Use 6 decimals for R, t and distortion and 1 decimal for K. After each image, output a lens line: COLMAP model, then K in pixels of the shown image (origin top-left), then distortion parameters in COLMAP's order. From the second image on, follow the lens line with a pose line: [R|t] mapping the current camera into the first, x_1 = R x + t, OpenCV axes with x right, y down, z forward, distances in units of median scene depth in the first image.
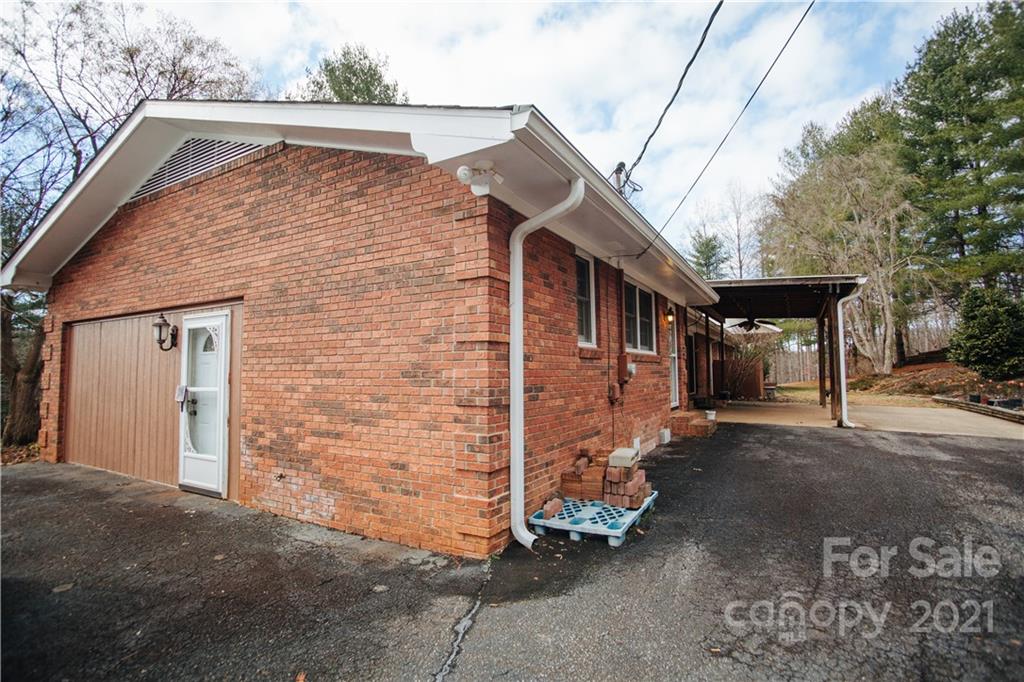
lens RADIAL K [[510.4, 0, 512.0], [0, 510.4, 341.0], [0, 0, 1]] dist [0.000775, 0.000468]
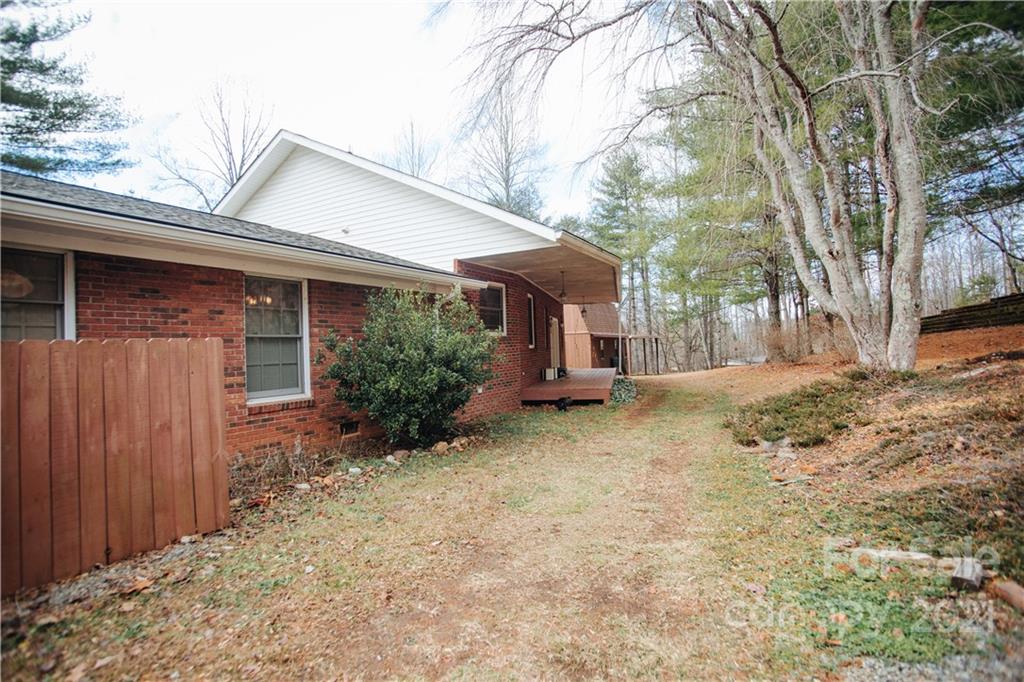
lens RADIAL K [[510.4, 0, 512.0], [0, 510.4, 341.0], [0, 0, 1]] dist [0.000775, 0.000468]
pose [[0.999481, -0.031224, 0.007953, 0.624080], [0.030847, 0.998565, 0.043777, 0.035098], [-0.009308, -0.043509, 0.999010, 0.867786]]
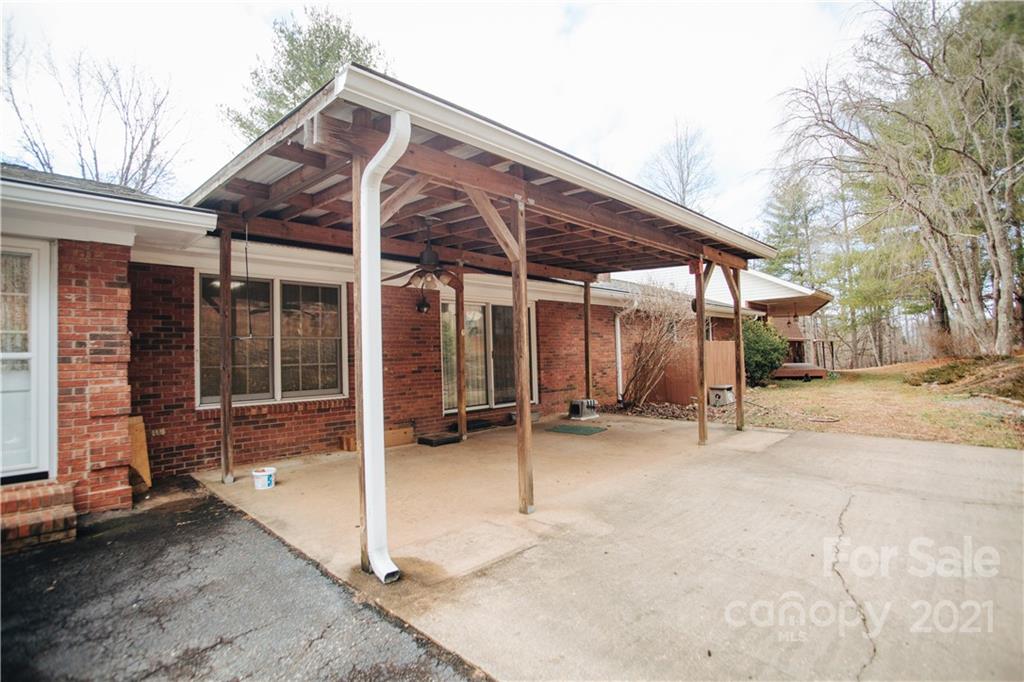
lens RADIAL K [[505.0, 0, 512.0], [0, 505.0, 341.0], [0, 0, 1]] dist [-0.003772, -0.000199]
pose [[0.970881, -0.030704, -0.237585, 0.385012], [0.038365, 0.998880, 0.027691, 0.011761], [0.236469, -0.035999, 0.970972, 0.352839]]
